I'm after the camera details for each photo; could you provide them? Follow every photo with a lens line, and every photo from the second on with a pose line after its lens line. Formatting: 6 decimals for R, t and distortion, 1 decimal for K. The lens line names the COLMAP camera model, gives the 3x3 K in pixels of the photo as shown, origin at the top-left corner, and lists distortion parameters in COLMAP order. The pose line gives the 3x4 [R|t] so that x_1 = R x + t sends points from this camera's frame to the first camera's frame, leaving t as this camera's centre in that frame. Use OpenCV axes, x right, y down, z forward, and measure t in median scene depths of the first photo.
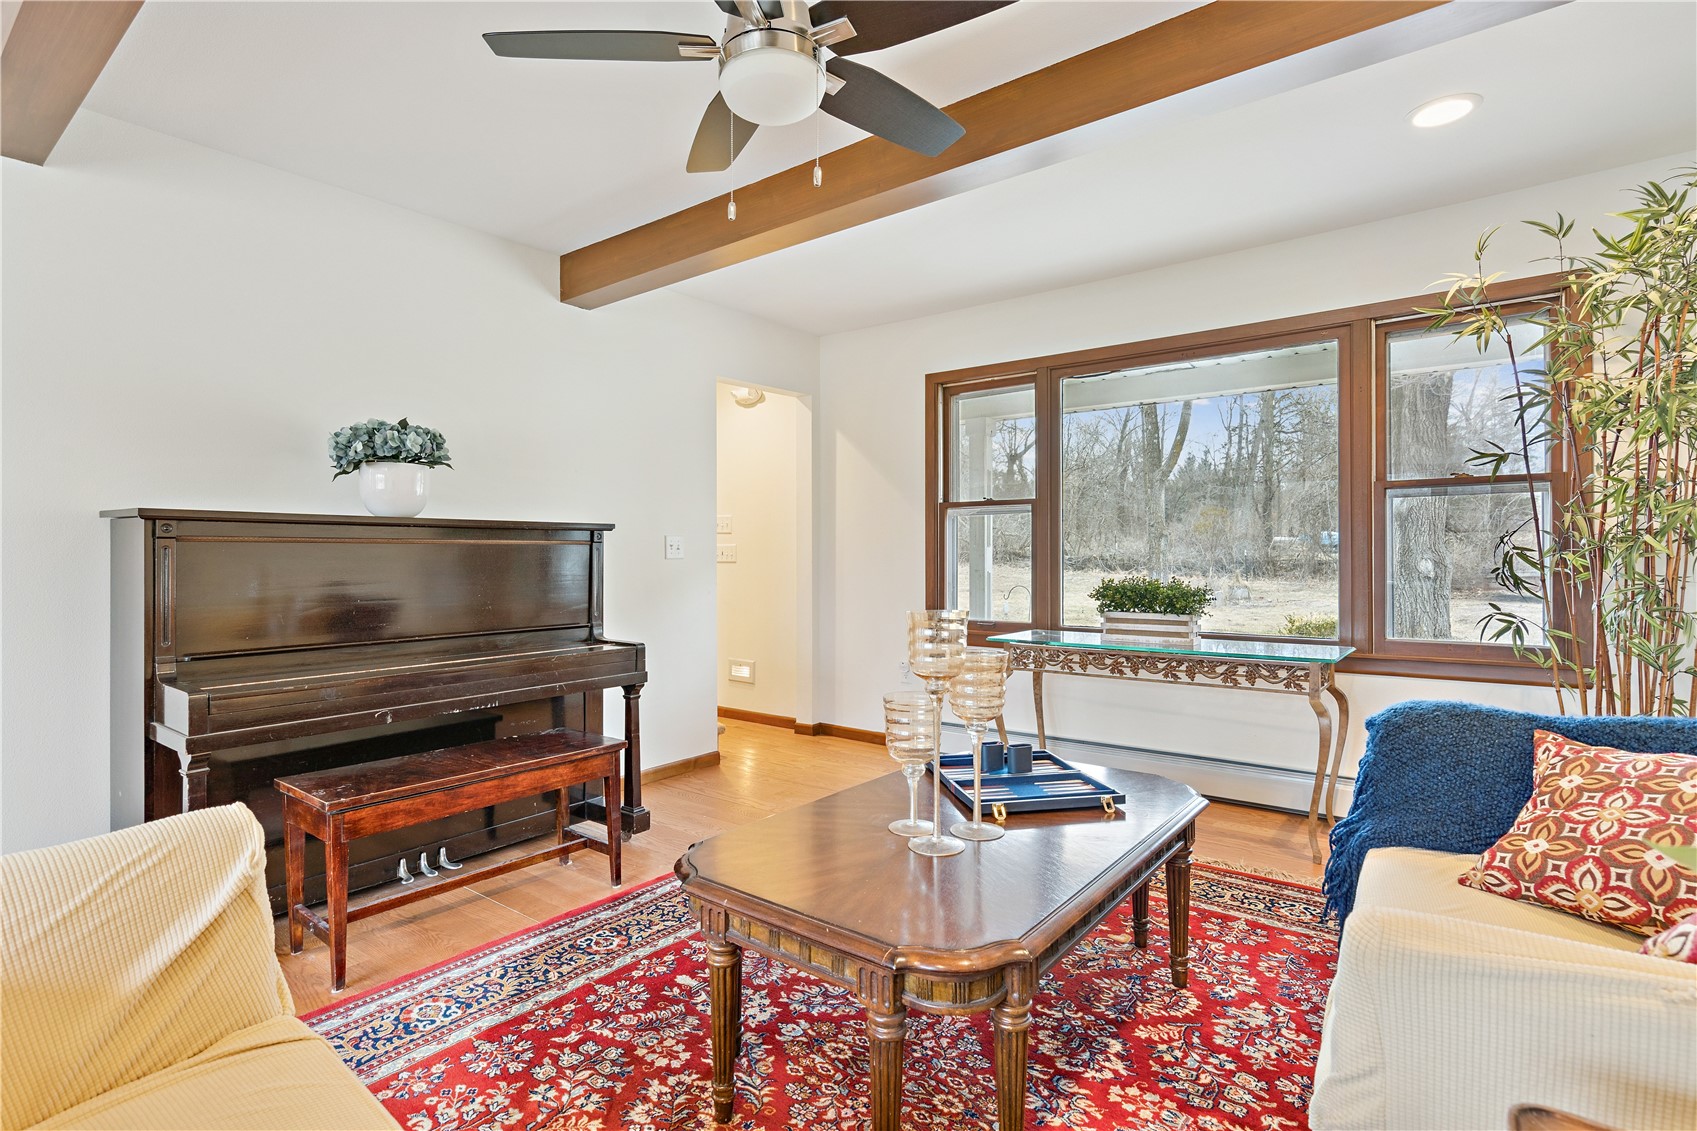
lens RADIAL K [[821.3, 0, 854.7], [0, 821.3, 553.4], [0, 0, 1]] dist [-0.006223, 0.001678]
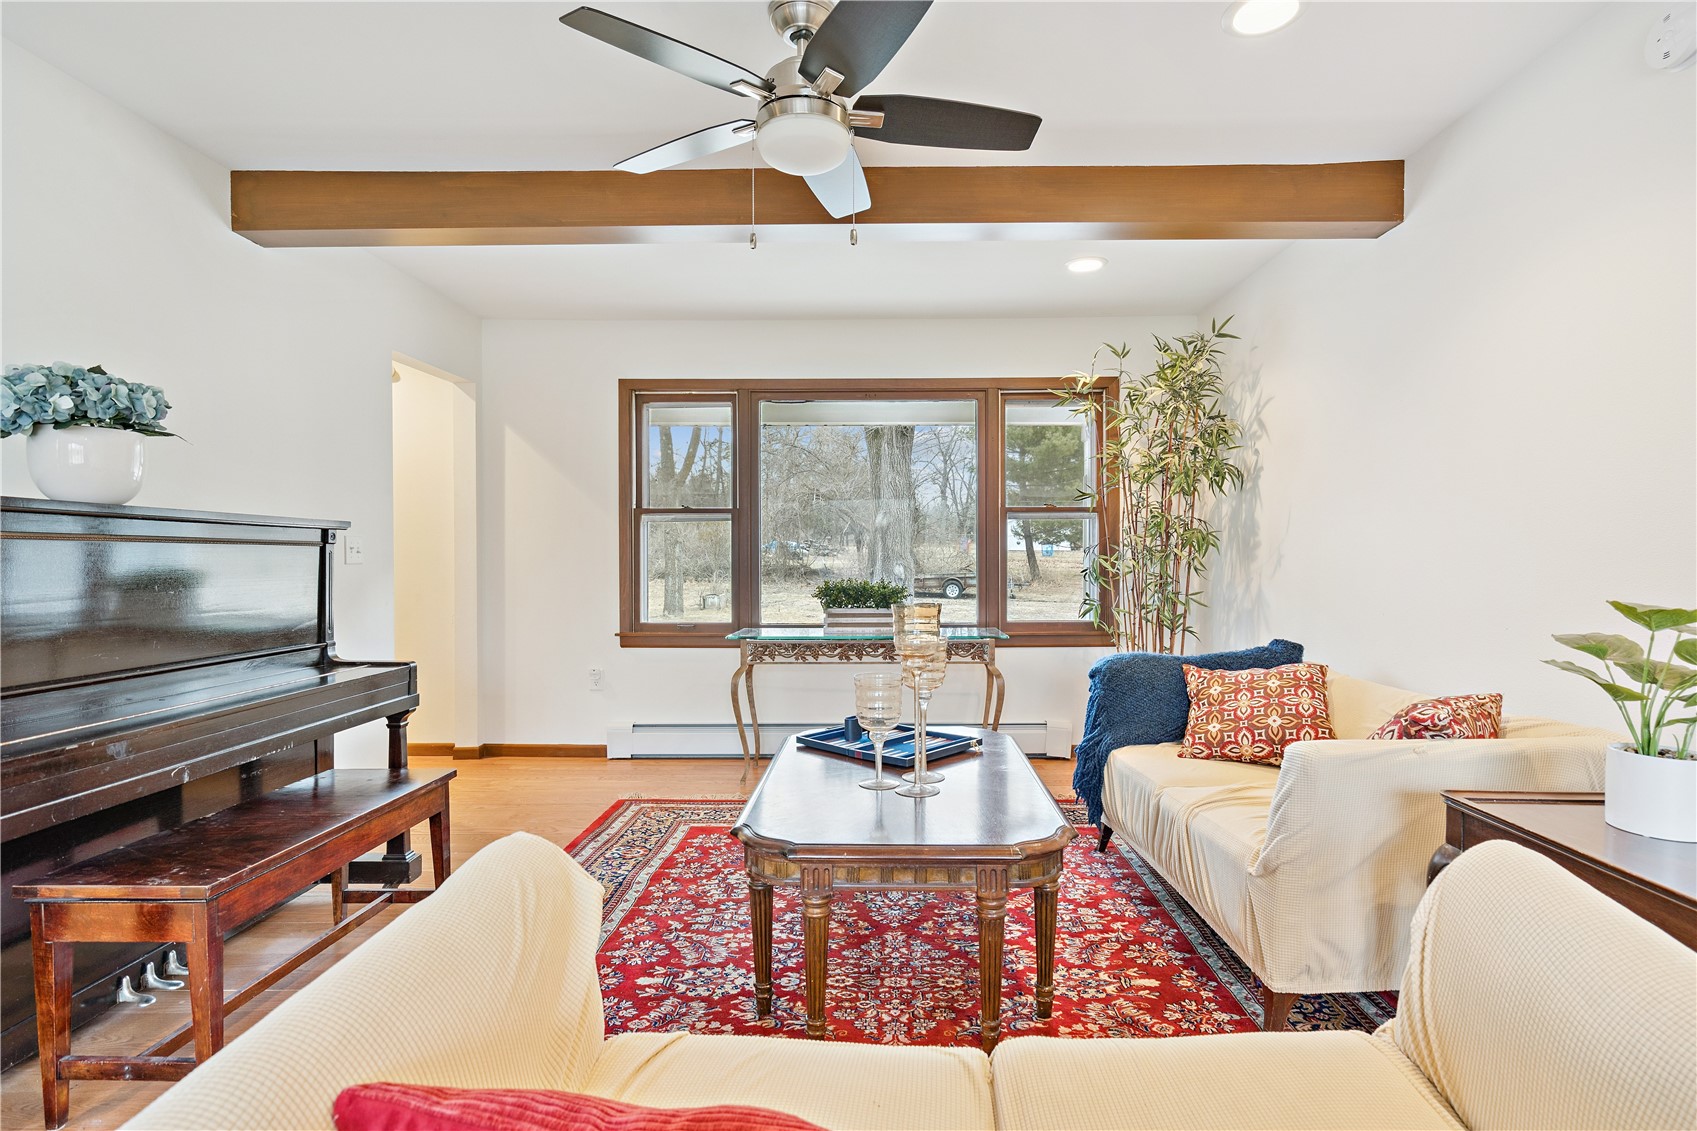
lens RADIAL K [[821.3, 0, 885.2], [0, 821.3, 565.2], [0, 0, 1]] dist [-0.006223, 0.001678]
pose [[0.797181, -0.001331, 0.603739, -0.366560], [-0.002773, 0.999979, 0.005867, 0.001882], [-0.603734, -0.006351, 0.797161, 0.015236]]
